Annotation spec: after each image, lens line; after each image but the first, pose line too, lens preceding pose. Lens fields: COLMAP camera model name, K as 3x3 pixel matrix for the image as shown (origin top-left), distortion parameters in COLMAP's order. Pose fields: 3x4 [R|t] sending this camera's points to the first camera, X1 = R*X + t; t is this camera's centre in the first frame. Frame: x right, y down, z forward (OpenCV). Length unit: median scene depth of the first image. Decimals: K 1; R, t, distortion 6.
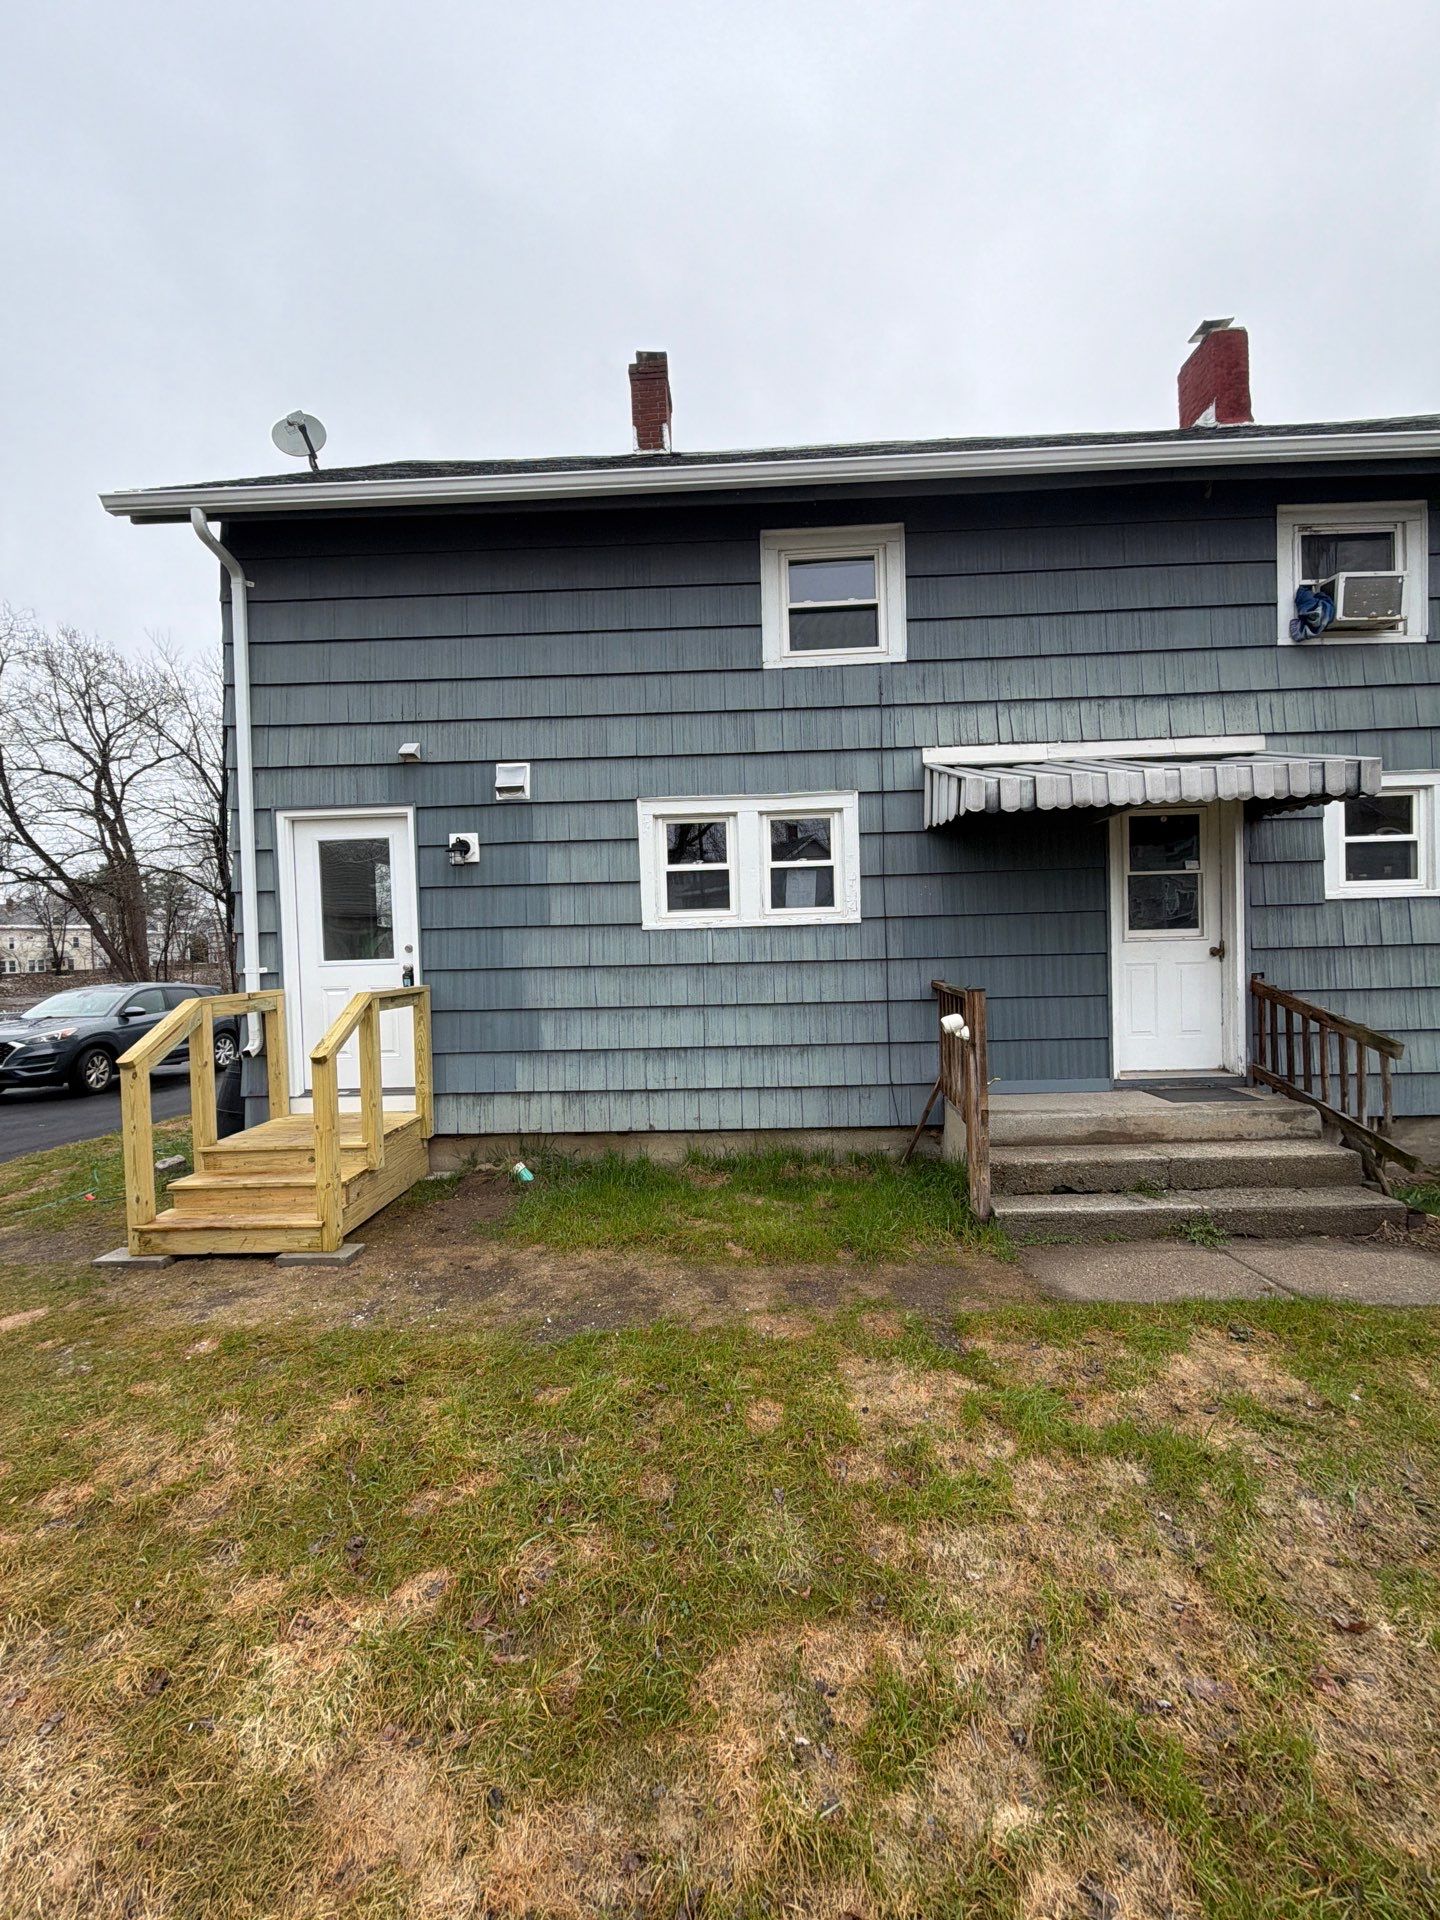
lens RADIAL K [[769.7, 0, 721.8], [0, 769.7, 960.5], [0, 0, 1]] dist [-0.000571, 0.000239]
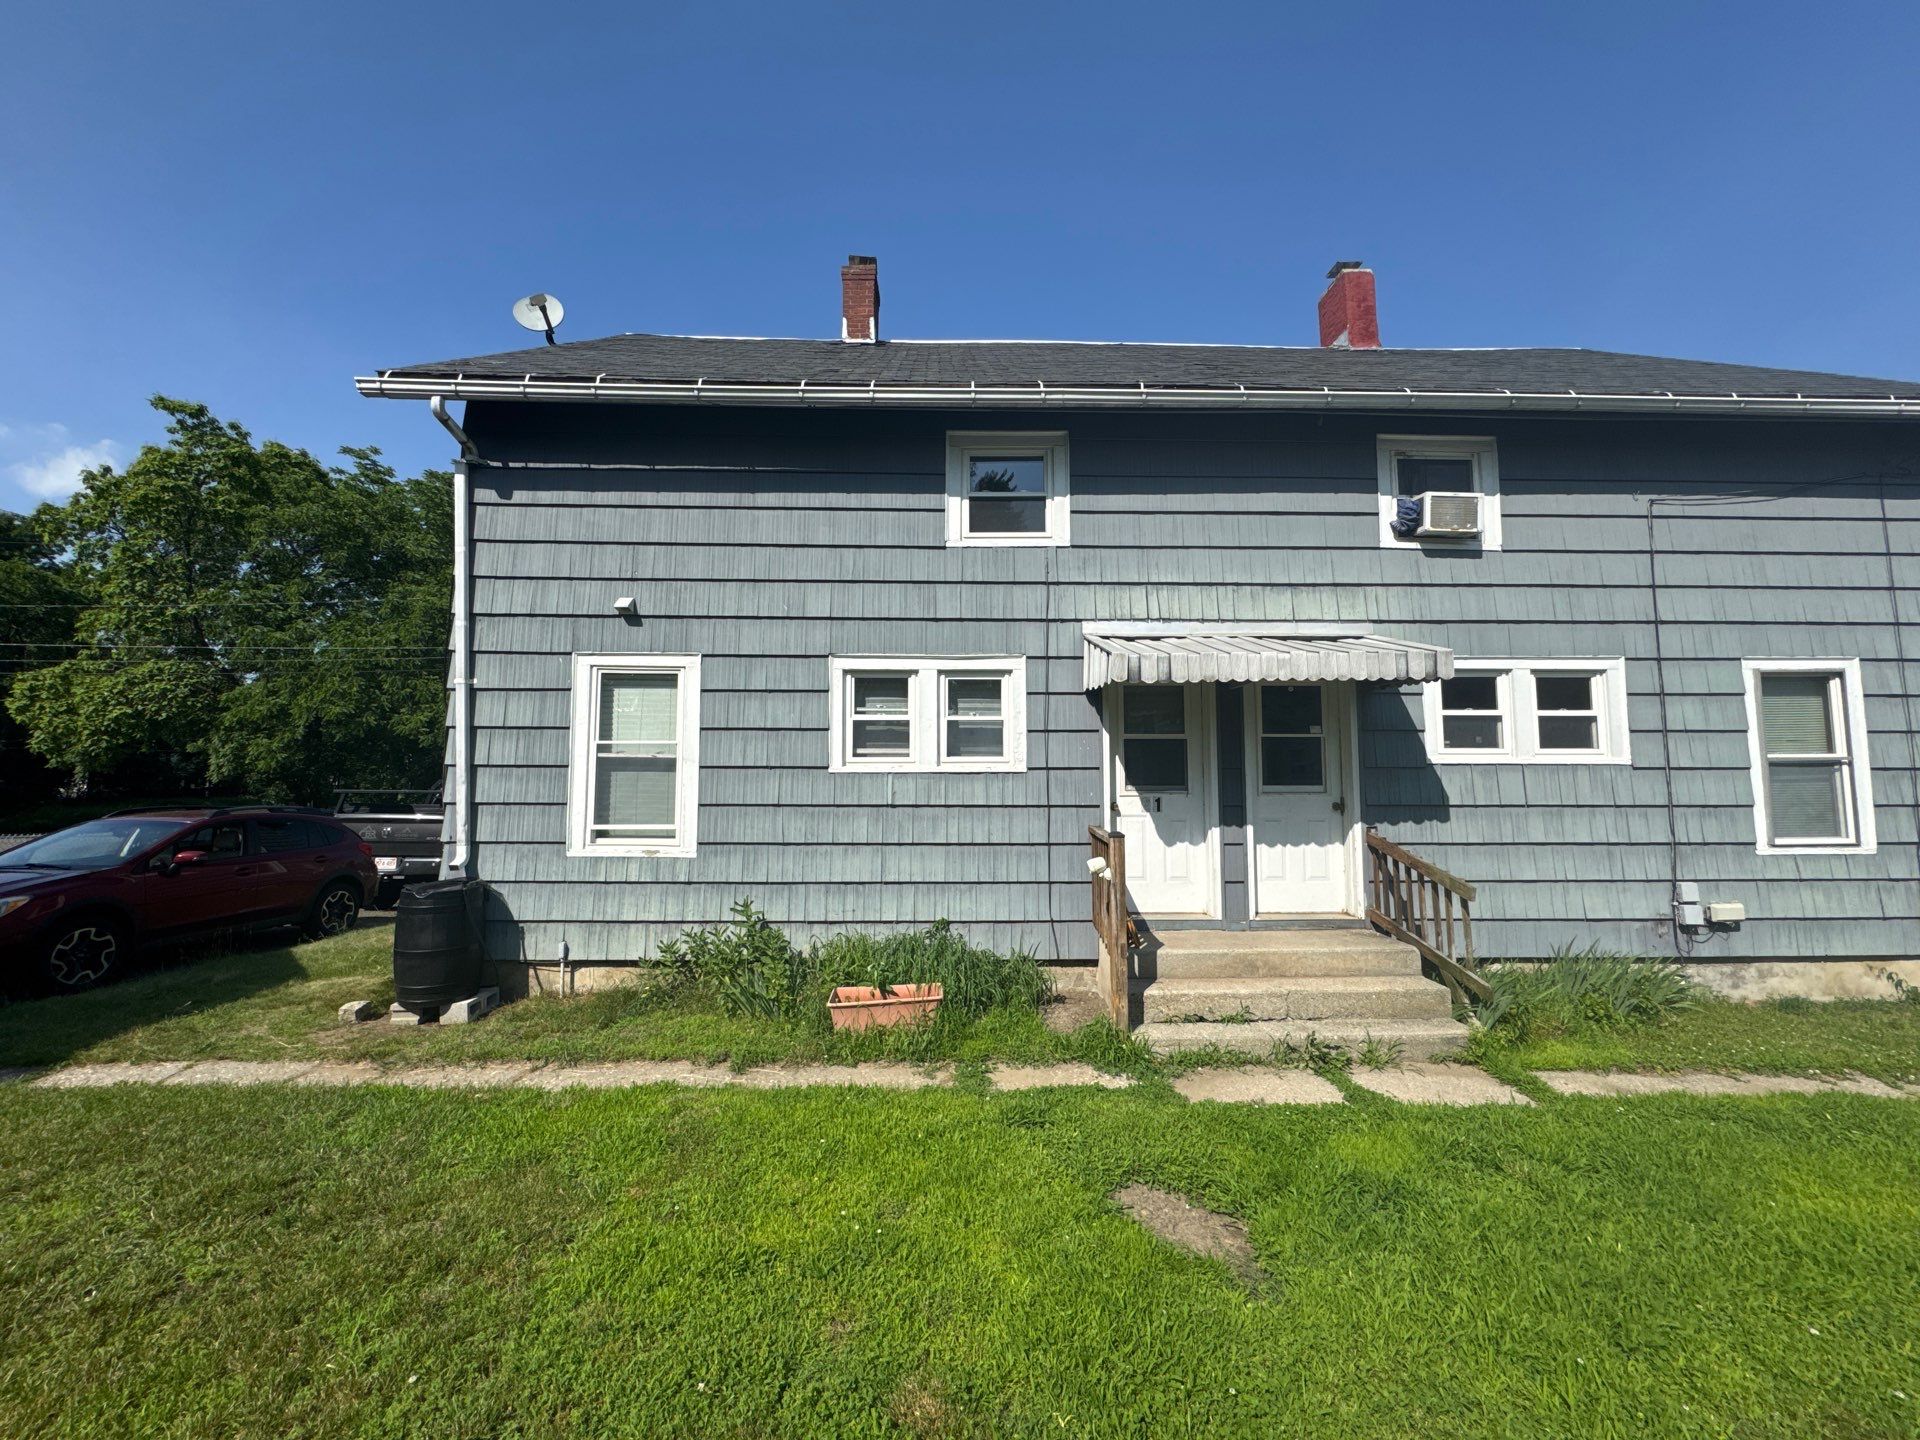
lens RADIAL K [[769.7, 0, 959.2], [0, 769.7, 717.6], [0, 0, 1]] dist [-0.000571, 0.000239]
pose [[0.997858, 0.034371, 0.055658, 0.018906], [-0.028631, 0.994493, -0.100819, -0.012171], [-0.058817, 0.099009, 0.993347, -0.110181]]
